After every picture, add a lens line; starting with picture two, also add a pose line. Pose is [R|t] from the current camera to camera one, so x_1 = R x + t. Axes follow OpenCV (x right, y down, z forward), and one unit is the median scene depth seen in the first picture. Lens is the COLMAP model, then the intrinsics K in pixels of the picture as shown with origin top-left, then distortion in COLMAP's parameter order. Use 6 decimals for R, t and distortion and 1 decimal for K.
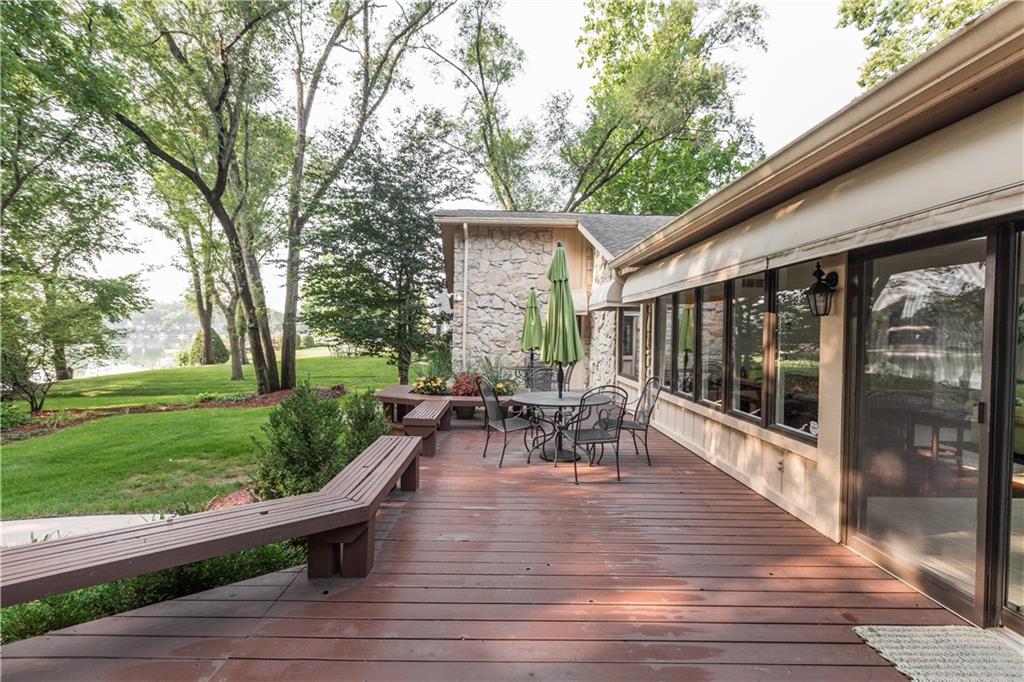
lens RADIAL K [[457.4, 0, 512.0], [0, 457.4, 341.0], [0, 0, 1]] dist [0.000816, -0.000034]
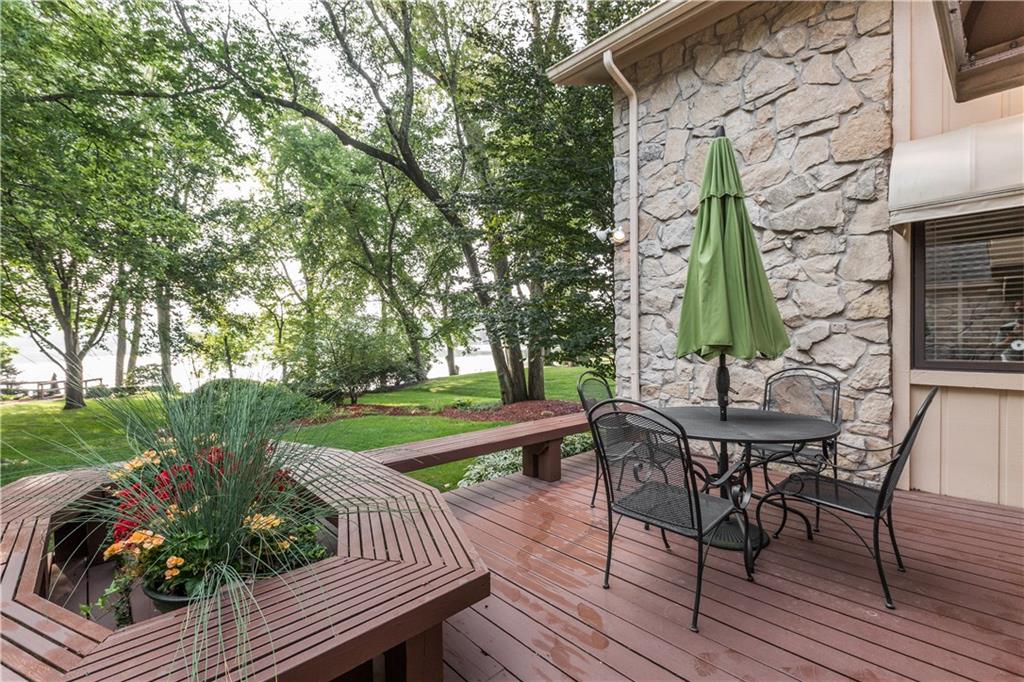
lens RADIAL K [[457.4, 0, 512.0], [0, 457.4, 341.0], [0, 0, 1]] dist [0.000816, -0.000034]
pose [[0.670281, -0.018470, -0.741878, 0.111372], [0.017027, 0.999810, -0.009509, 0.007539], [0.741912, -0.006258, 0.670468, 0.499304]]
